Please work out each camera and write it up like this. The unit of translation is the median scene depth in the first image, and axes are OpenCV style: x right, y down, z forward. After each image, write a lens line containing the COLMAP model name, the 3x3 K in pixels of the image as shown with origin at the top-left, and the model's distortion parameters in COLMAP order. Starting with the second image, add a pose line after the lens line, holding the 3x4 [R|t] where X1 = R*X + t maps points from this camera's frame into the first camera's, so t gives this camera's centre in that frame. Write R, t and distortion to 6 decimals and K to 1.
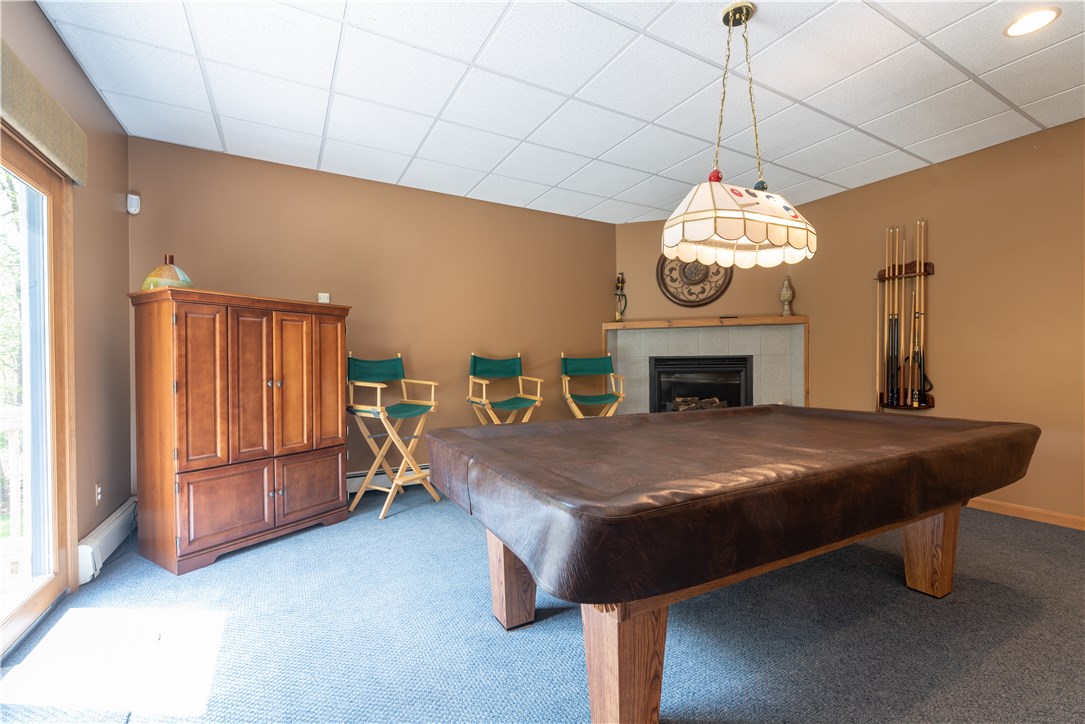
lens RADIAL K [[467.1, 0, 540.2], [0, 467.1, 366.2], [0, 0, 1]] dist [-0.001062, 0.000056]
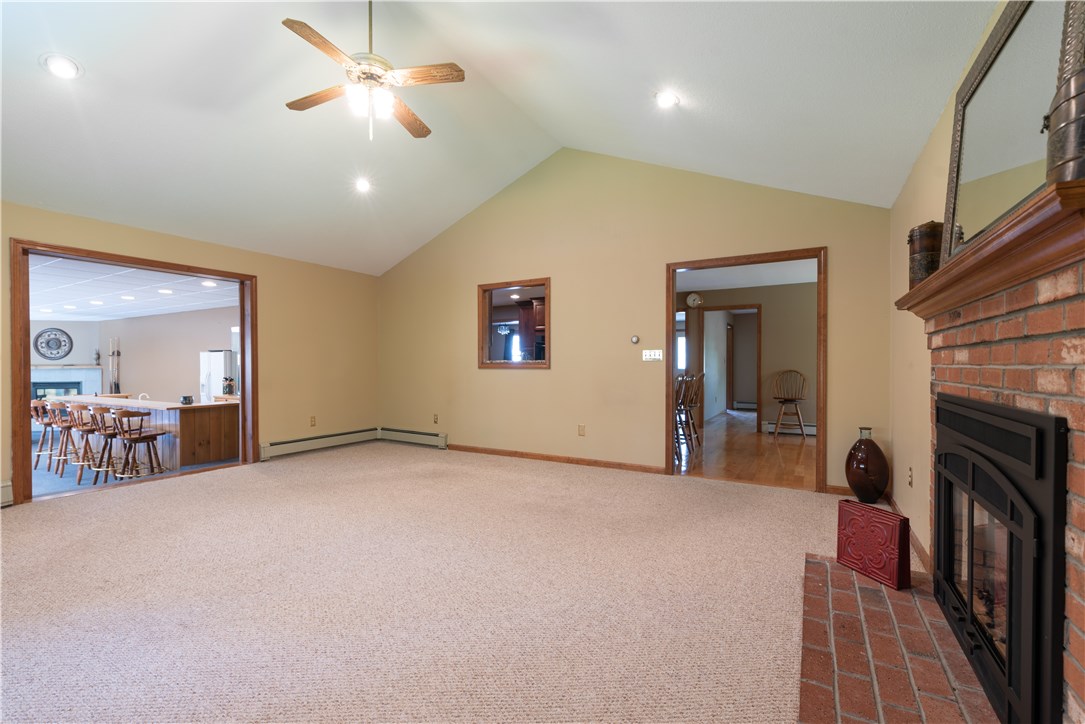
lens RADIAL K [[467.1, 0, 543.7], [0, 467.1, 365.4], [0, 0, 1]] dist [-0.001062, 0.000056]
pose [[0.854677, 0.006449, 0.519120, 1.554997], [-0.004153, 0.999976, -0.005586, -0.127882], [-0.519143, 0.002618, 0.854683, -2.833496]]
